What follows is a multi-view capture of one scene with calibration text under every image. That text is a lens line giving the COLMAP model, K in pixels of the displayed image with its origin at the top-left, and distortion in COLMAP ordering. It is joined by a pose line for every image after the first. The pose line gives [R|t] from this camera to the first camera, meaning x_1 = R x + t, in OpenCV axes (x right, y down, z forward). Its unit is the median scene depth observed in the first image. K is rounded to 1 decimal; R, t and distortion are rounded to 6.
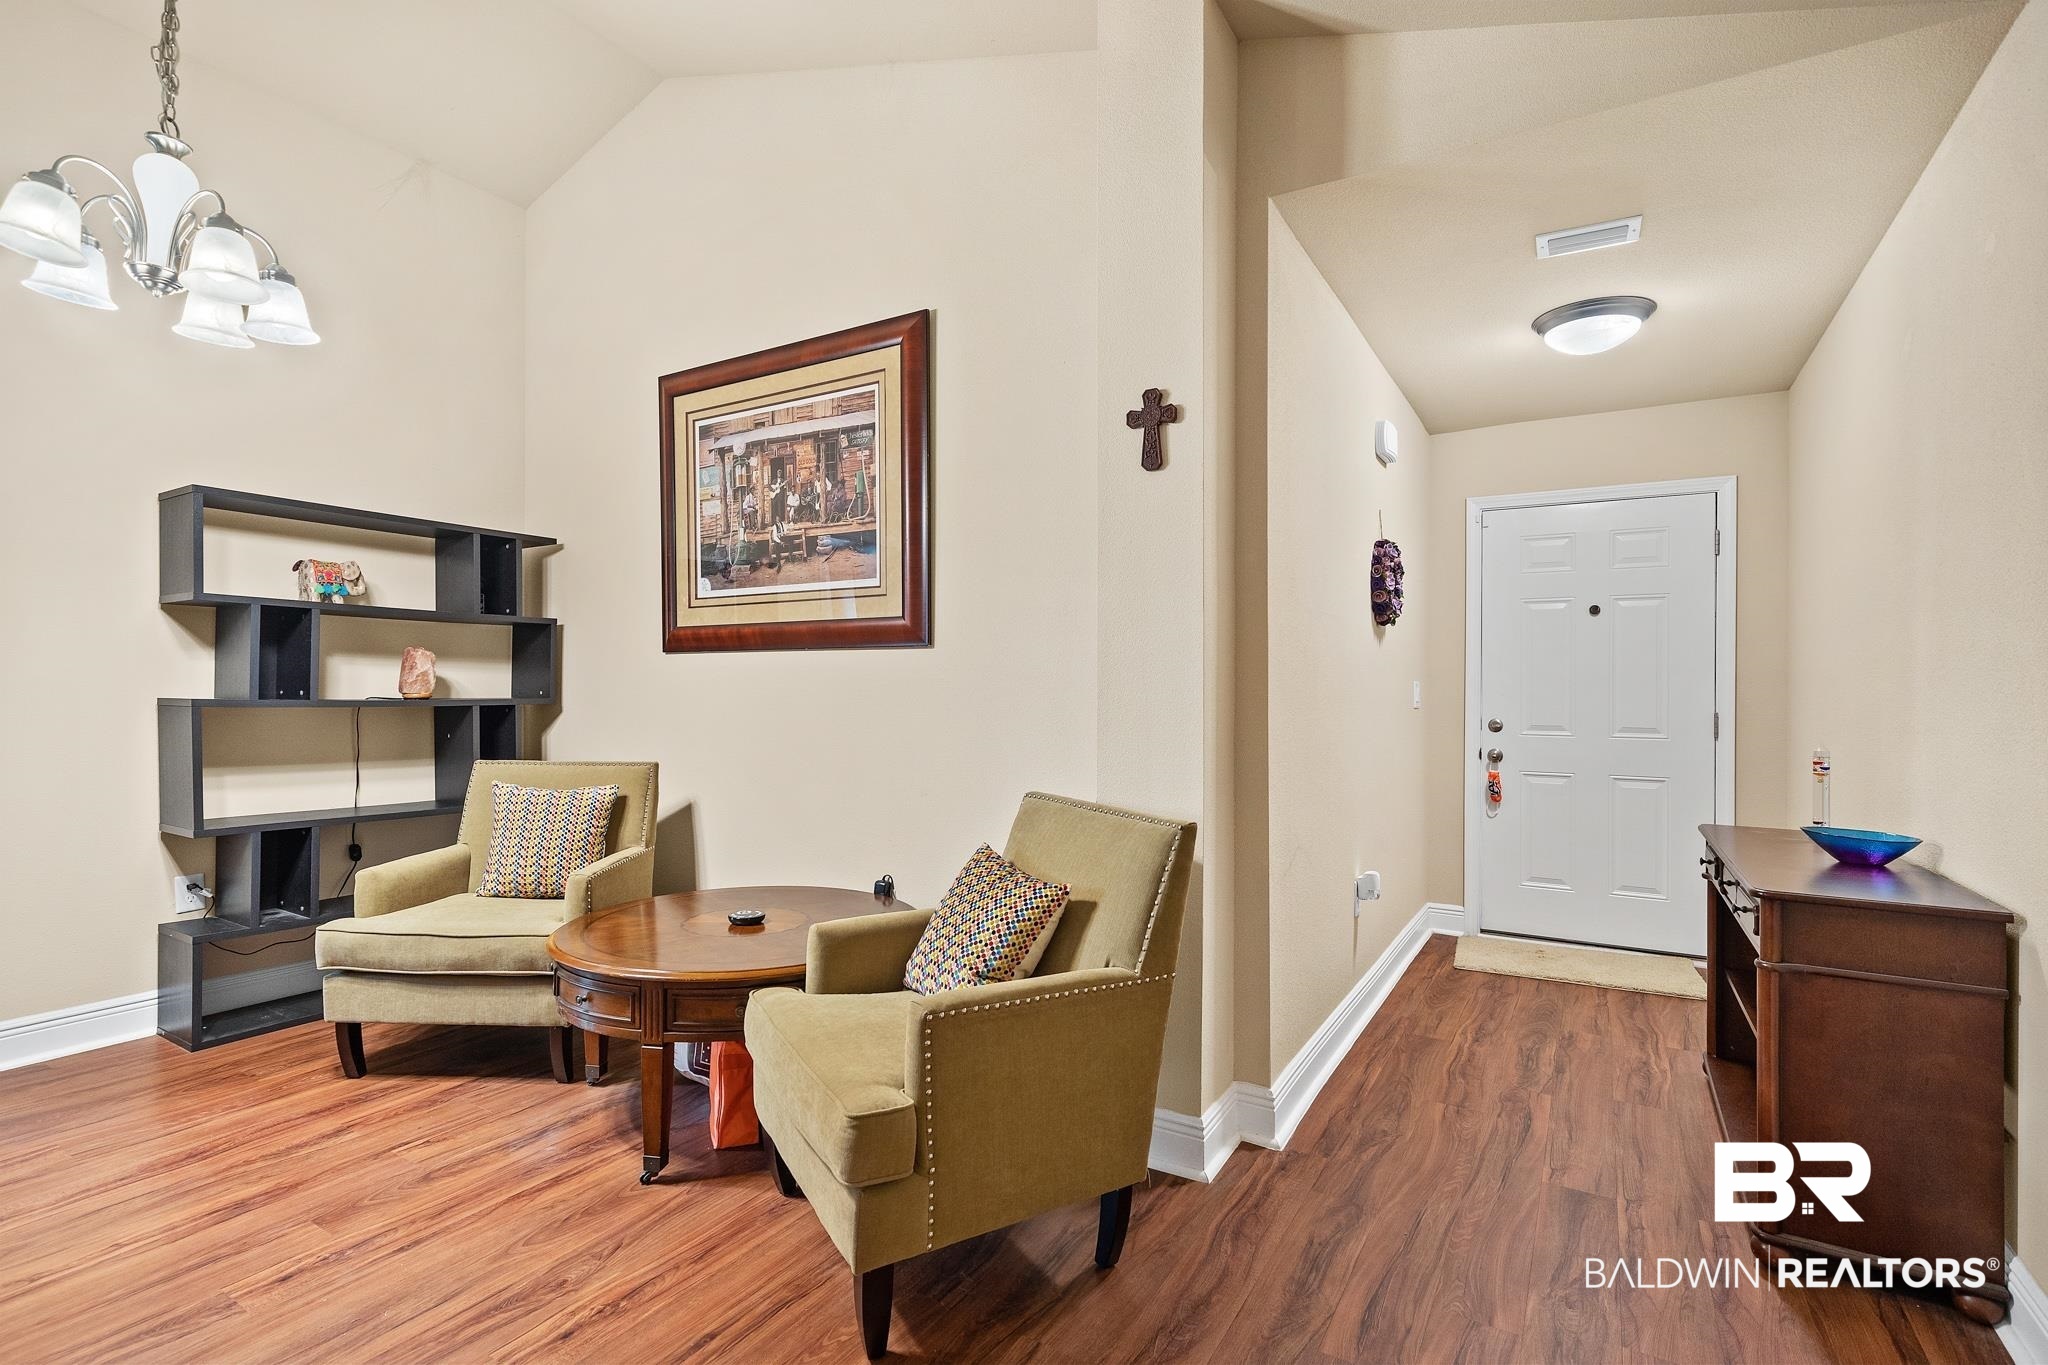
lens RADIAL K [[939.3, 0, 1023.0], [0, 939.3, 683.2], [0, 0, 1]] dist [-0.002325, -0.000105]
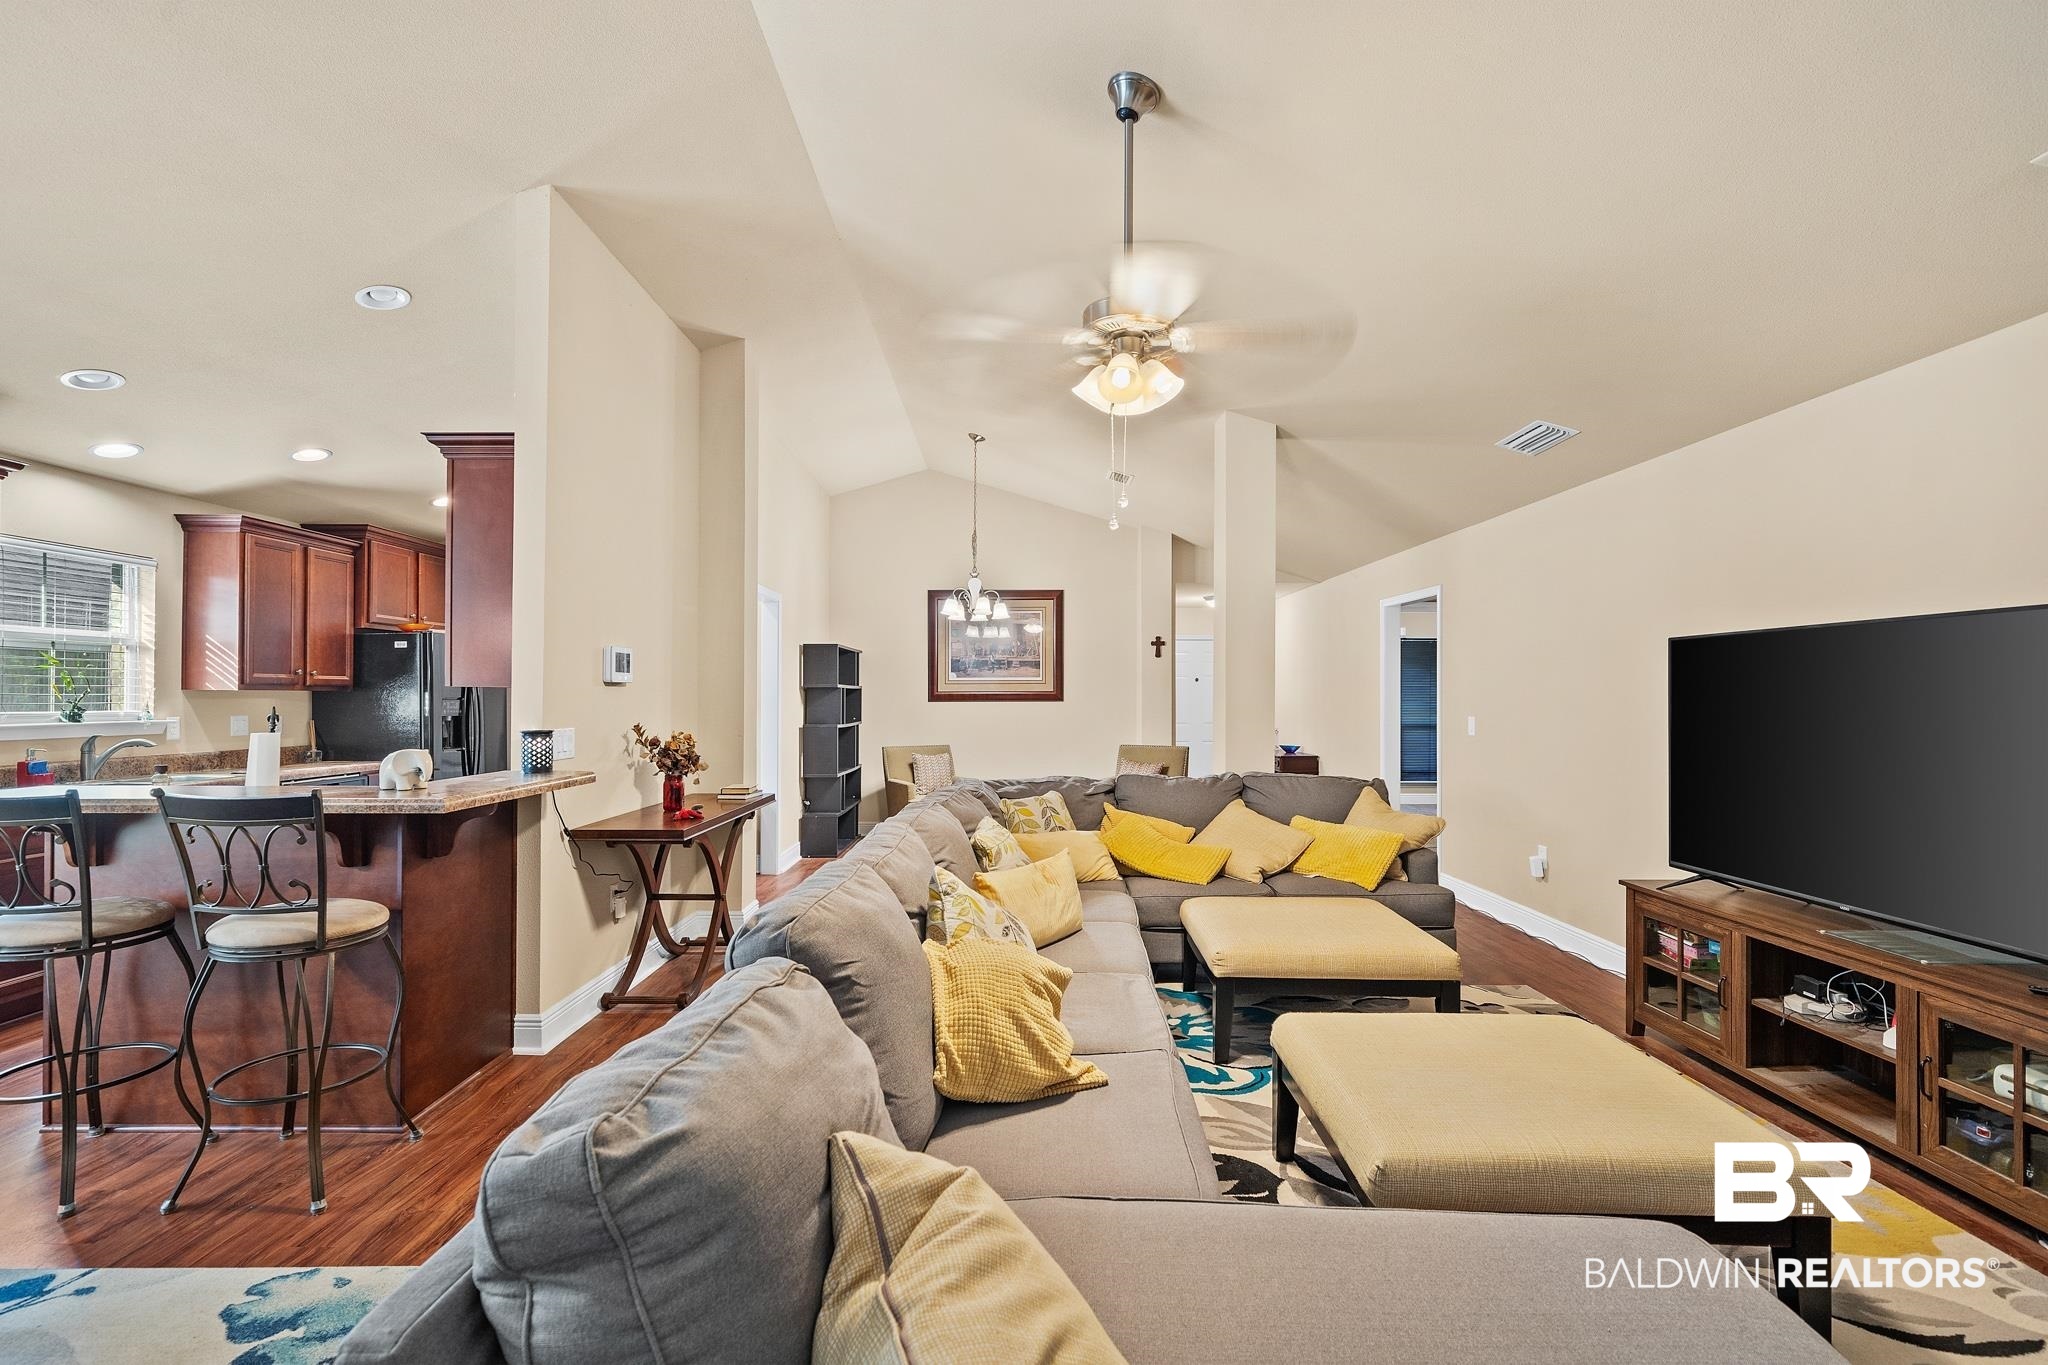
lens RADIAL K [[891.7, 0, 1023.5], [0, 891.7, 690.8], [0, 0, 1]] dist [0.000256, 0.000001]
pose [[0.856183, 0.004558, 0.516653, -1.673172], [0.002992, 0.999901, -0.013779, -0.032279], [-0.516665, 0.013343, 0.856084, -1.382225]]
